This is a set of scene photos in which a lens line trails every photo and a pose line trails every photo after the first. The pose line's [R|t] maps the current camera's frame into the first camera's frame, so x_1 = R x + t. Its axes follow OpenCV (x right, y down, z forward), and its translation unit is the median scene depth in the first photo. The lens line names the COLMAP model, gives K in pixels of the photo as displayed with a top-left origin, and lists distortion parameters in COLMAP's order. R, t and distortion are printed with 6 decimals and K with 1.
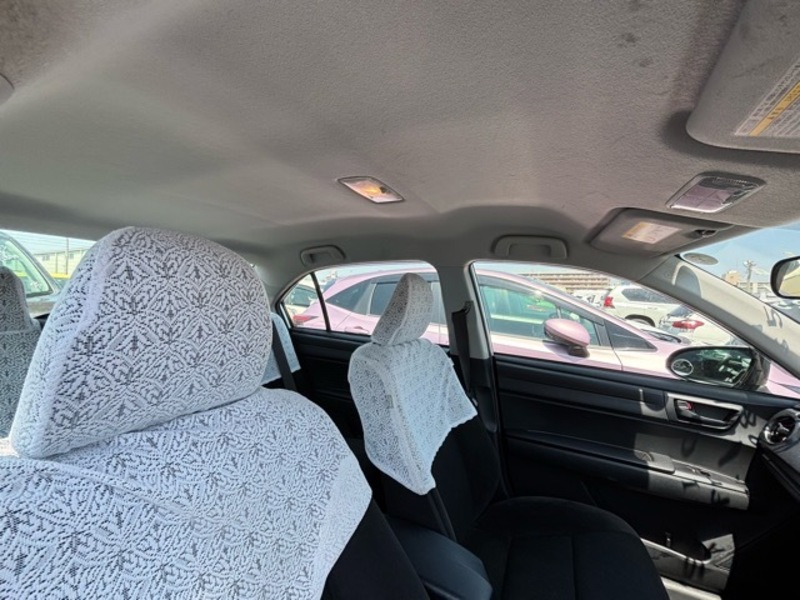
lens RADIAL K [[323.4, 0, 400.0], [0, 323.4, 300.0], [0, 0, 1]] dist [0.002633, 0.000139]
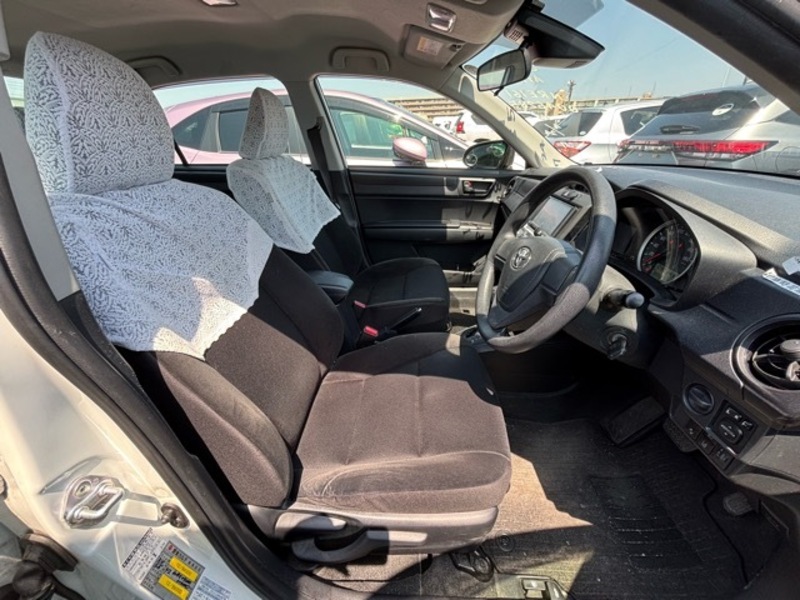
lens RADIAL K [[323.4, 0, 400.0], [0, 323.4, 300.0], [0, 0, 1]] dist [0.002633, 0.000139]
pose [[0.920641, -0.229226, 0.316031, -0.042292], [0.062742, 0.885834, 0.459742, 0.077333], [-0.385336, -0.403428, 0.829917, -0.378623]]
